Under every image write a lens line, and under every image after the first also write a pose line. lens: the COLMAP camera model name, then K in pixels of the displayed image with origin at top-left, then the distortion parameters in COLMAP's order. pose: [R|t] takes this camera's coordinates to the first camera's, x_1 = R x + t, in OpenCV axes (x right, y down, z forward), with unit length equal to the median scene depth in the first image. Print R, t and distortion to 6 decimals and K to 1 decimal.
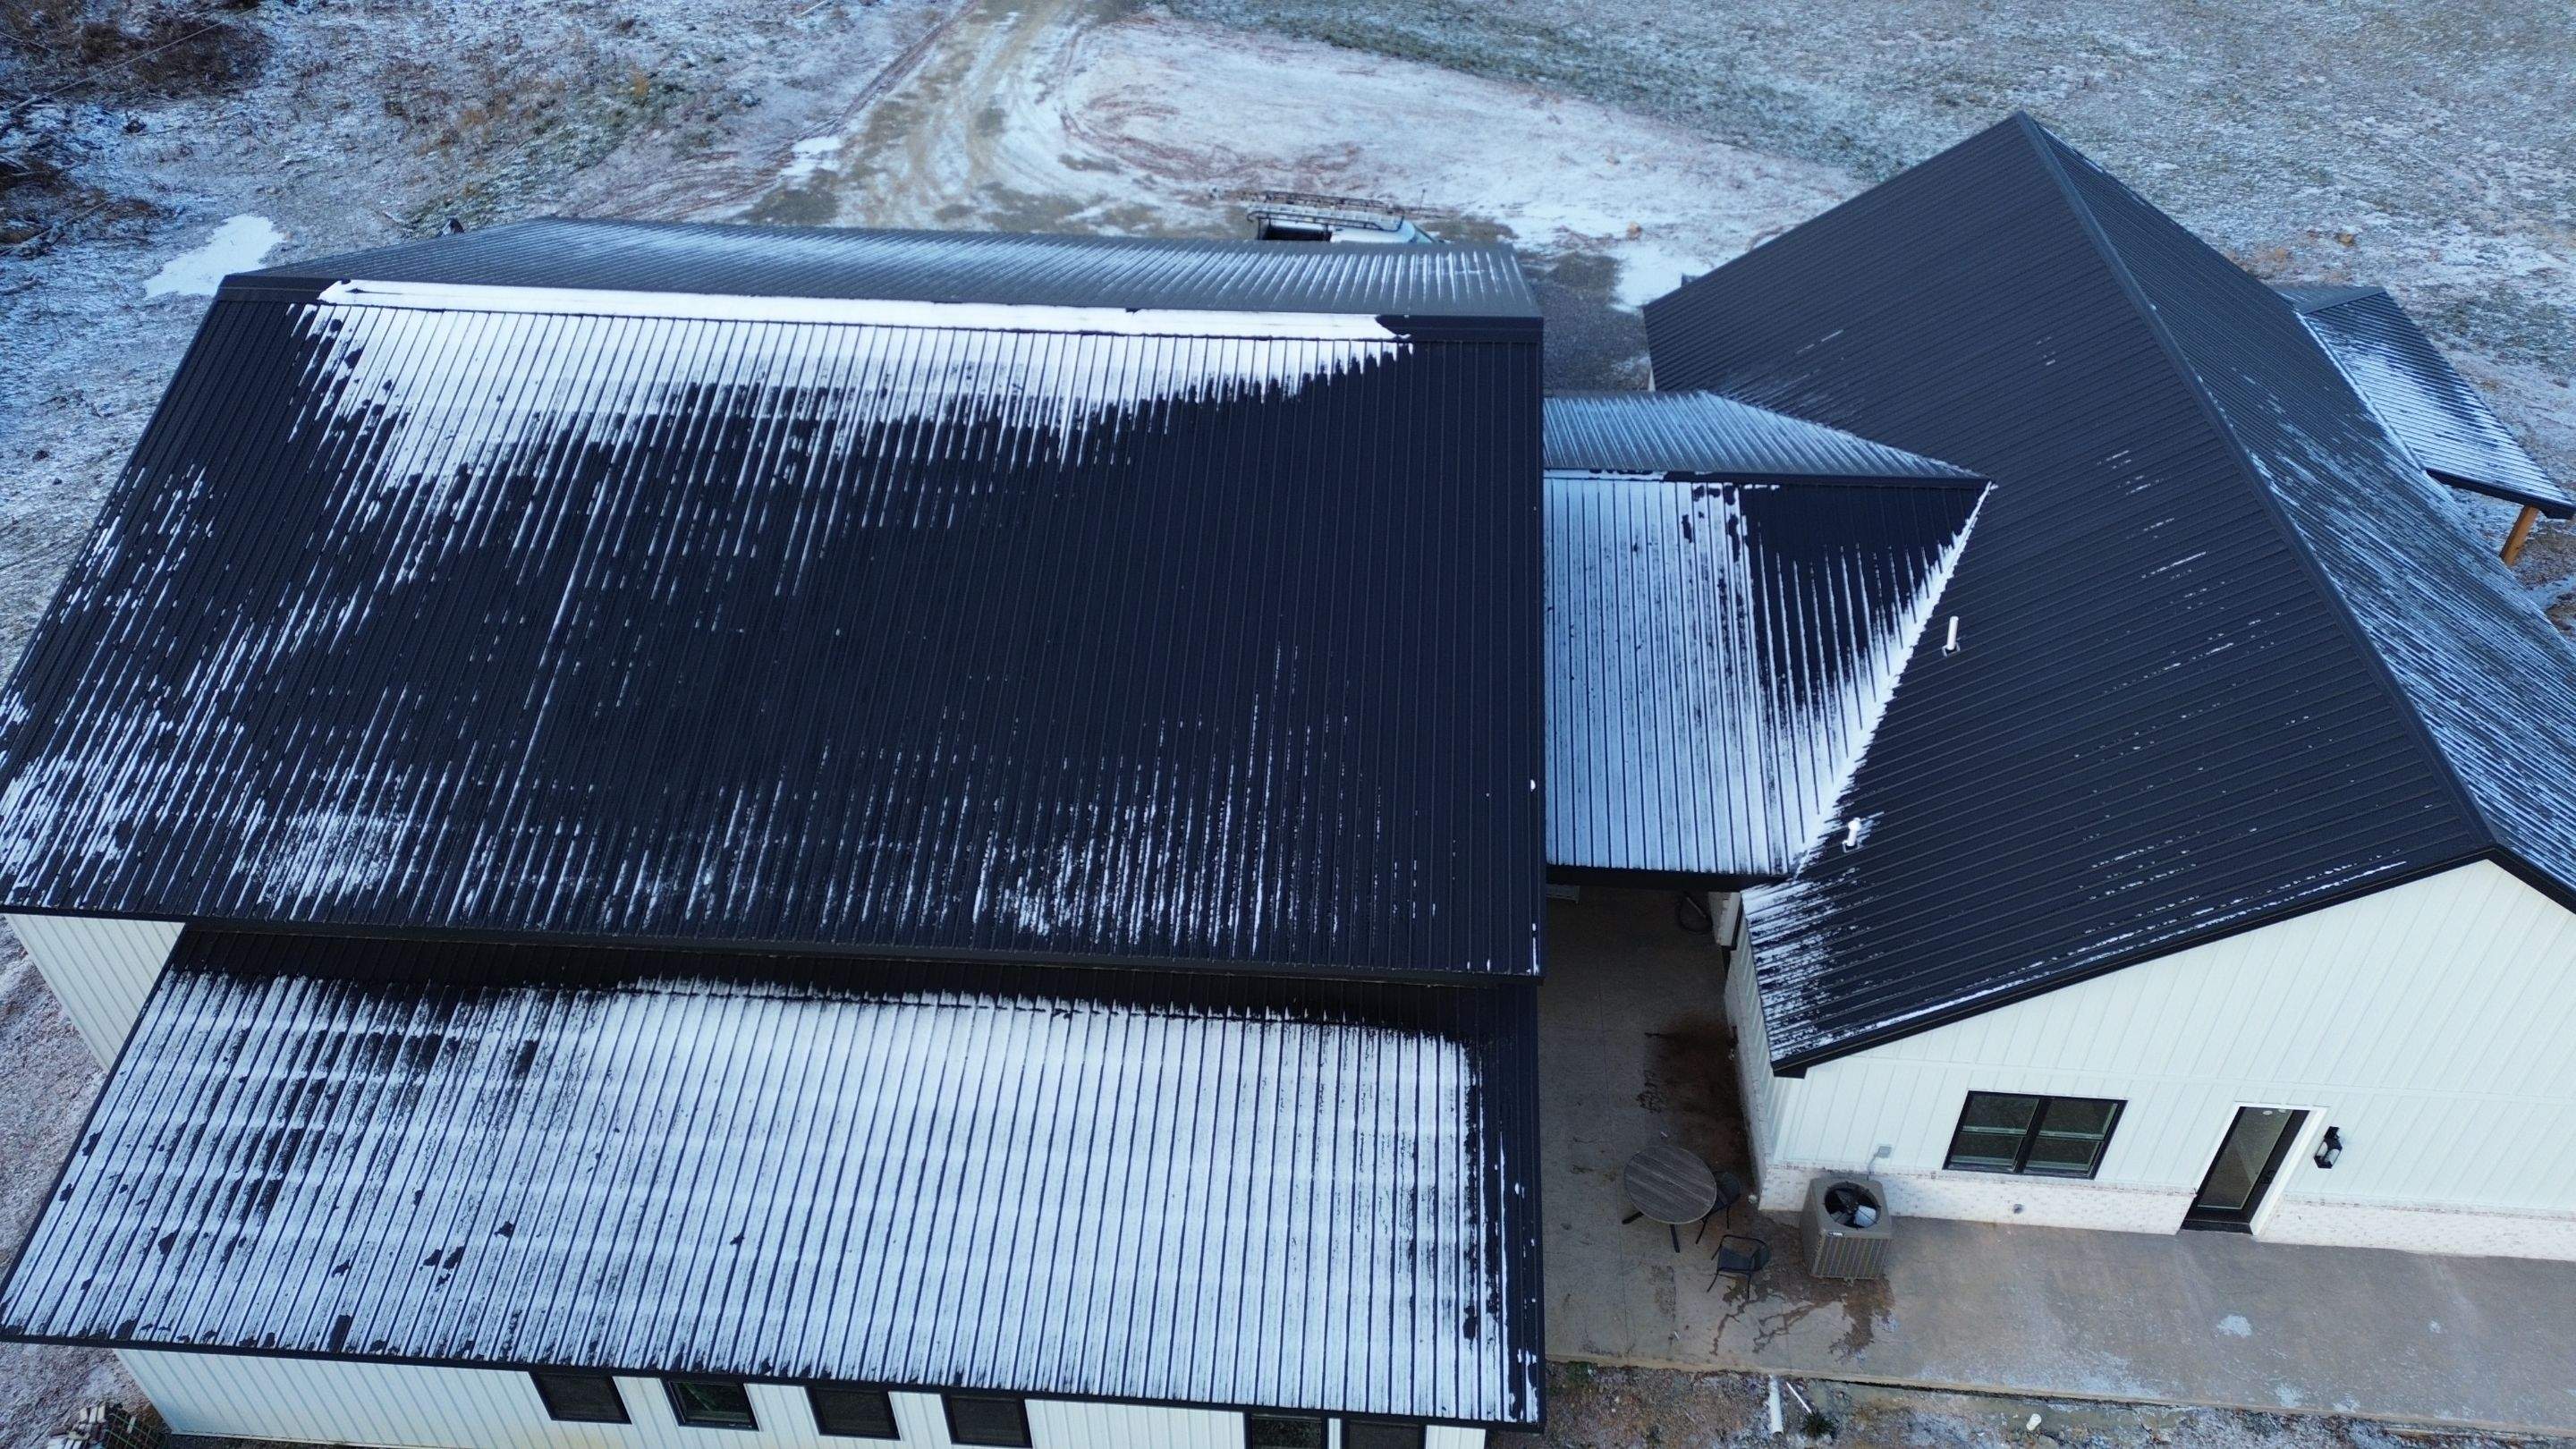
lens RADIAL K [[1794.6, 0, 1287.5], [0, 1794.6, 716.2], [0, 0, 1]] dist [0.075254, -0.067278]
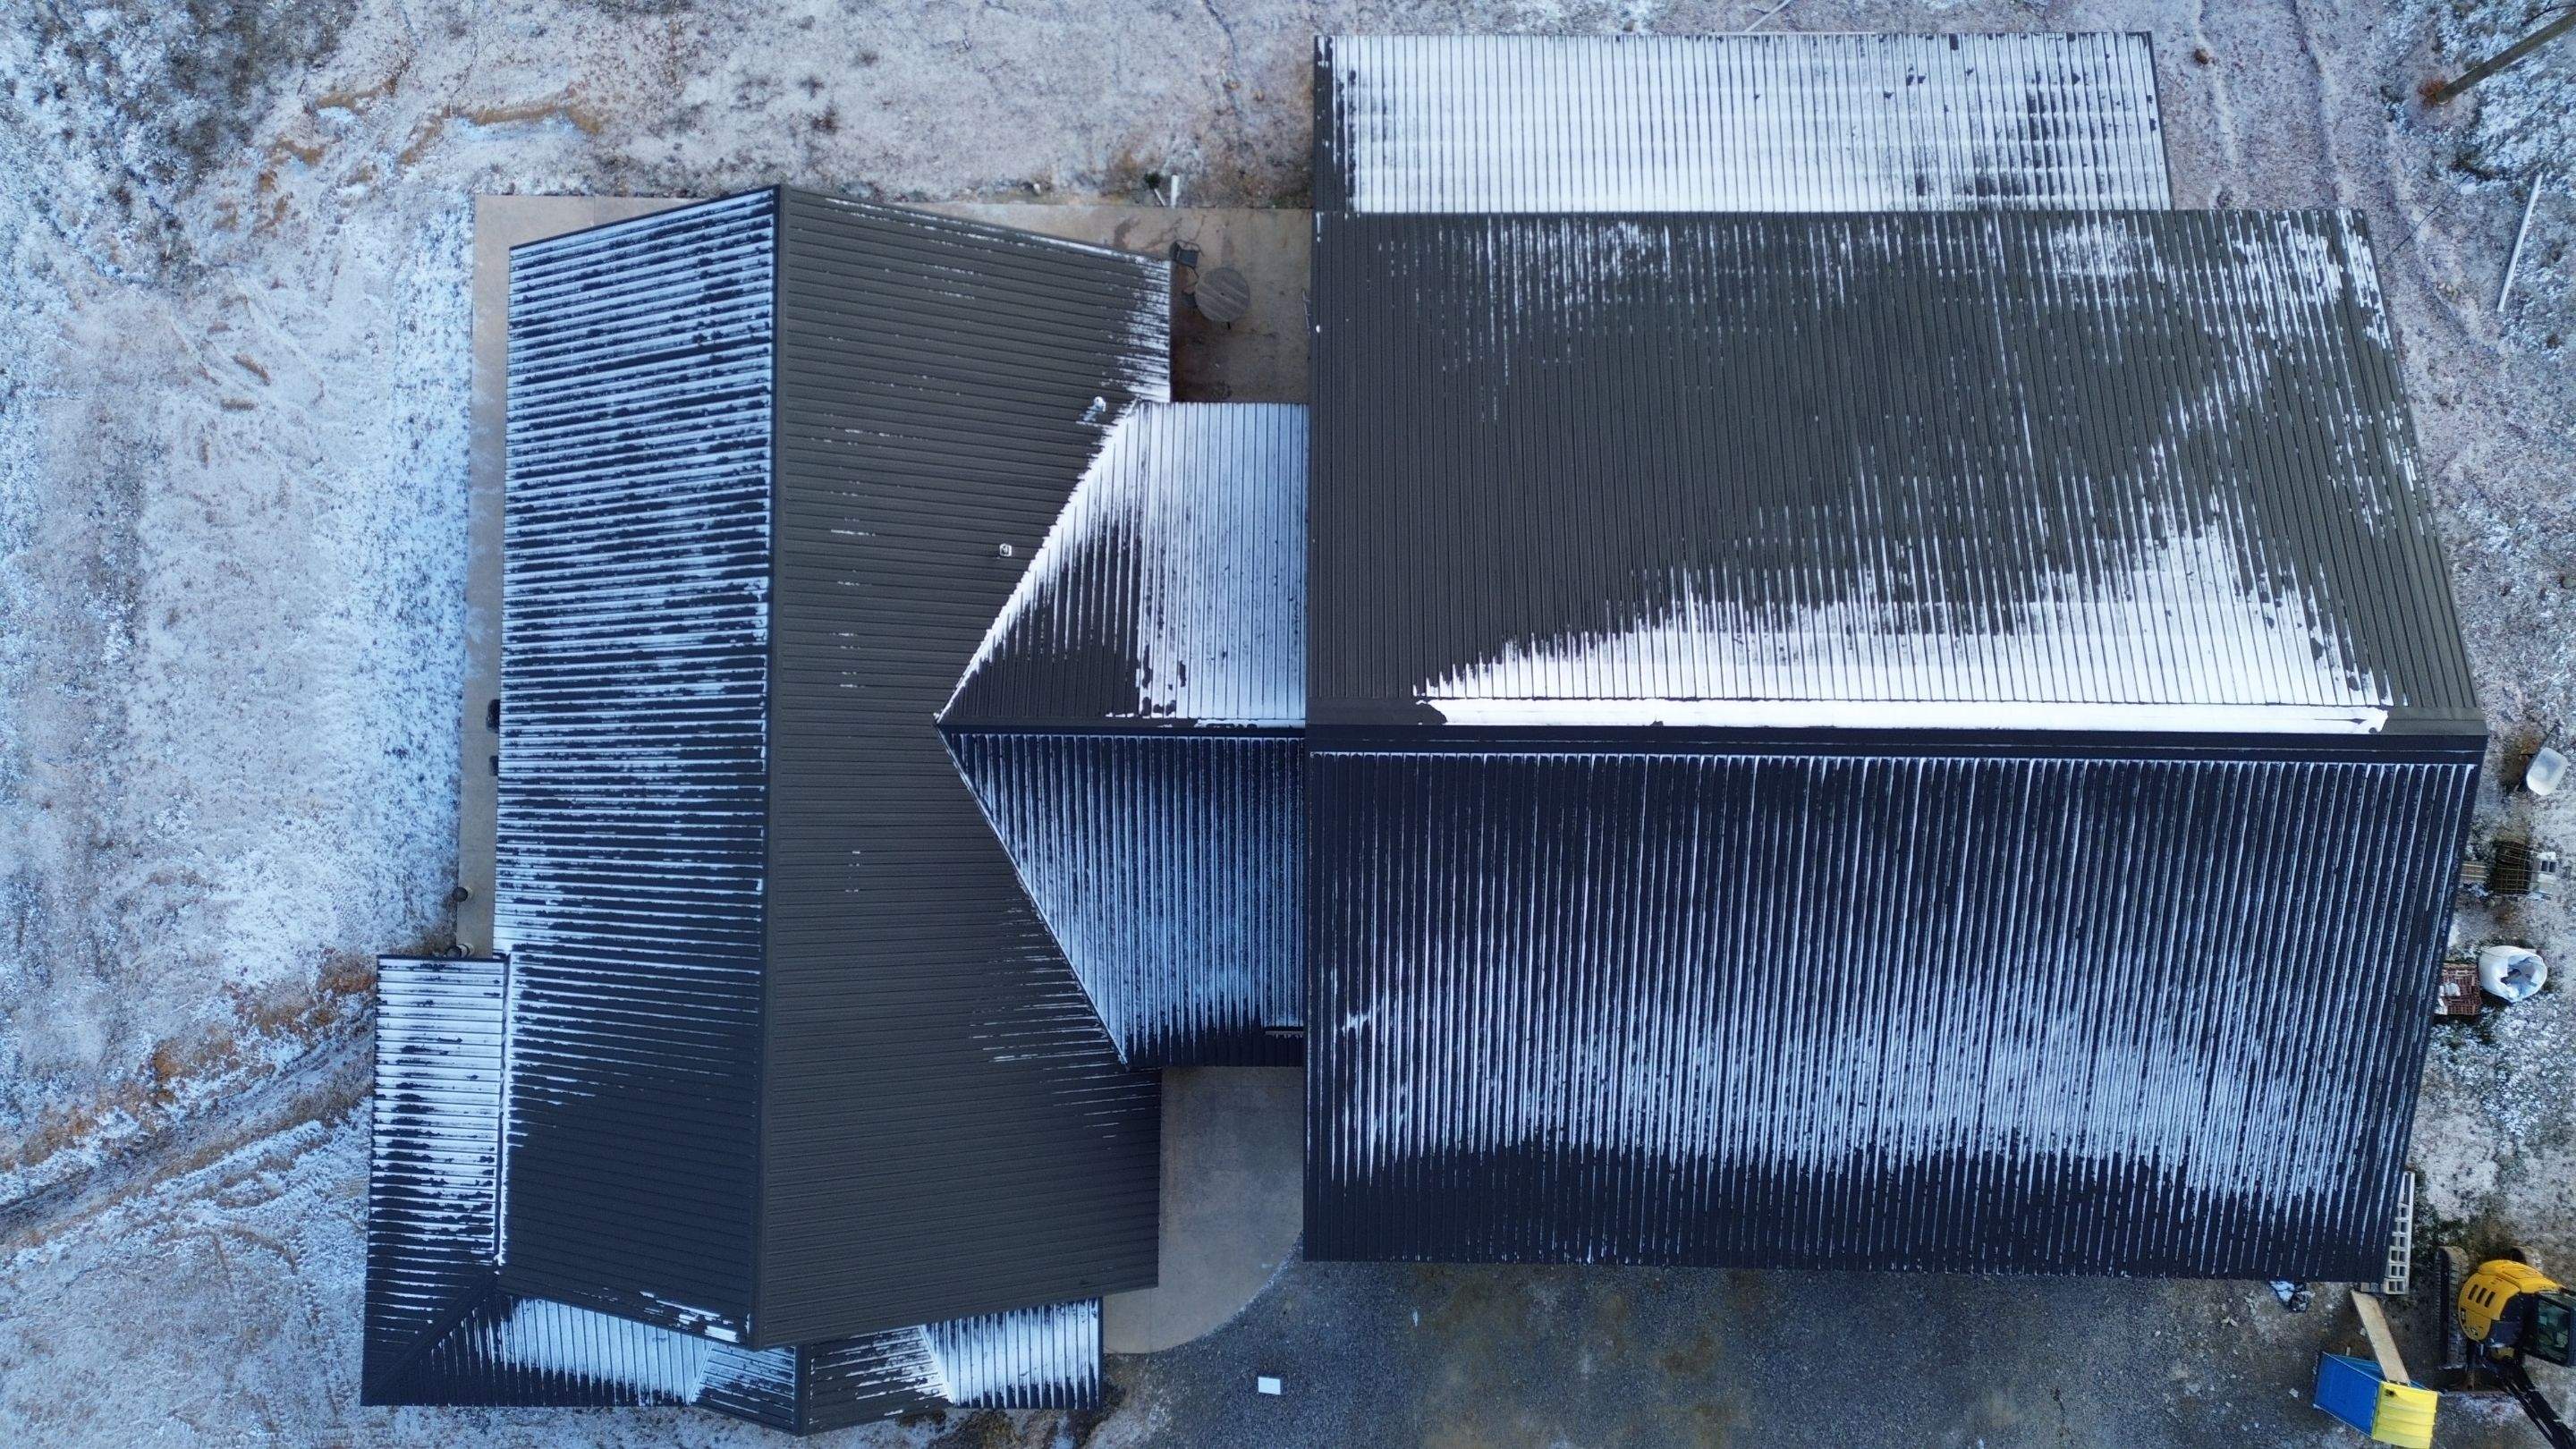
lens RADIAL K [[1794.6, 0, 1287.5], [0, 1794.6, 716.2], [0, 0, 1]] dist [0.075254, -0.067278]
pose [[-0.997428, 0.069215, 0.018640, 0.142743], [-0.026385, -0.596301, 0.802327, -1.255811], [0.066648, 0.799772, 0.596593, 0.315618]]
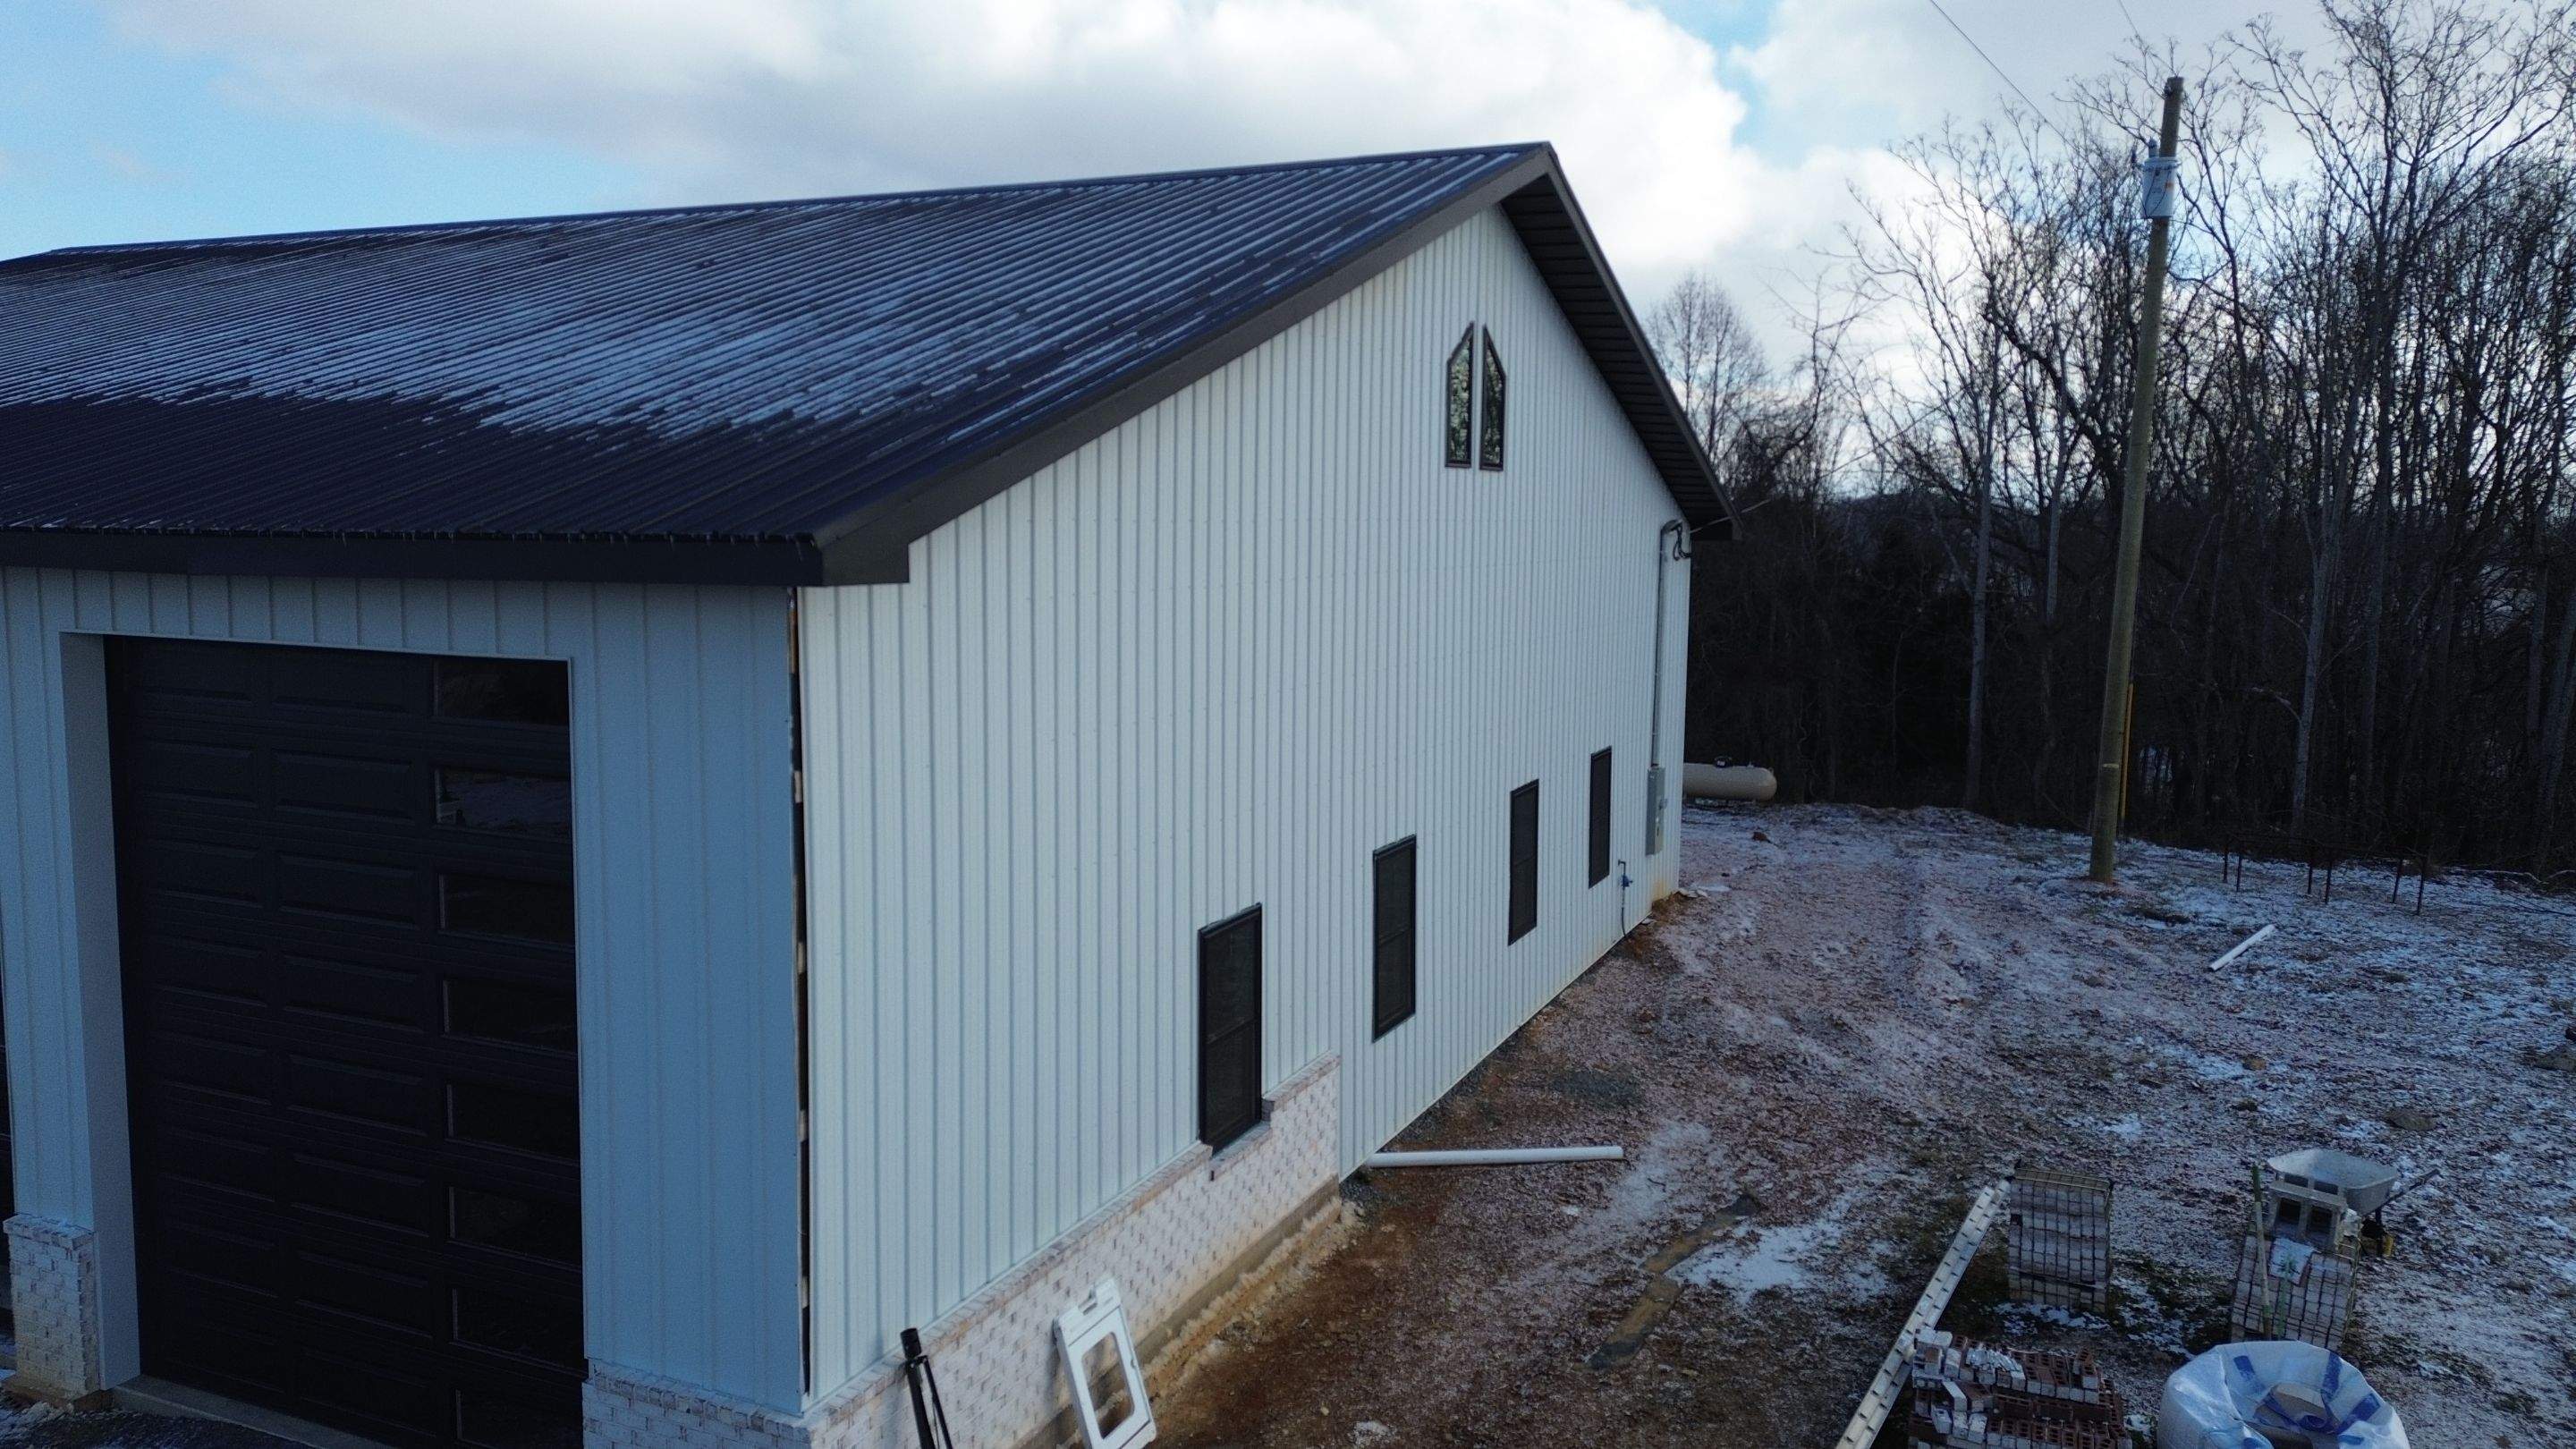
lens RADIAL K [[1780.5, 0, 1288.0], [0, 1780.5, 724.5], [0, 0, 1]] dist [0.111683, -0.135309]
pose [[-0.941012, -0.034051, 0.336657, -0.794607], [0.214291, 0.710011, 0.670793, -0.576497], [-0.261871, 0.703367, -0.660832, 1.727636]]
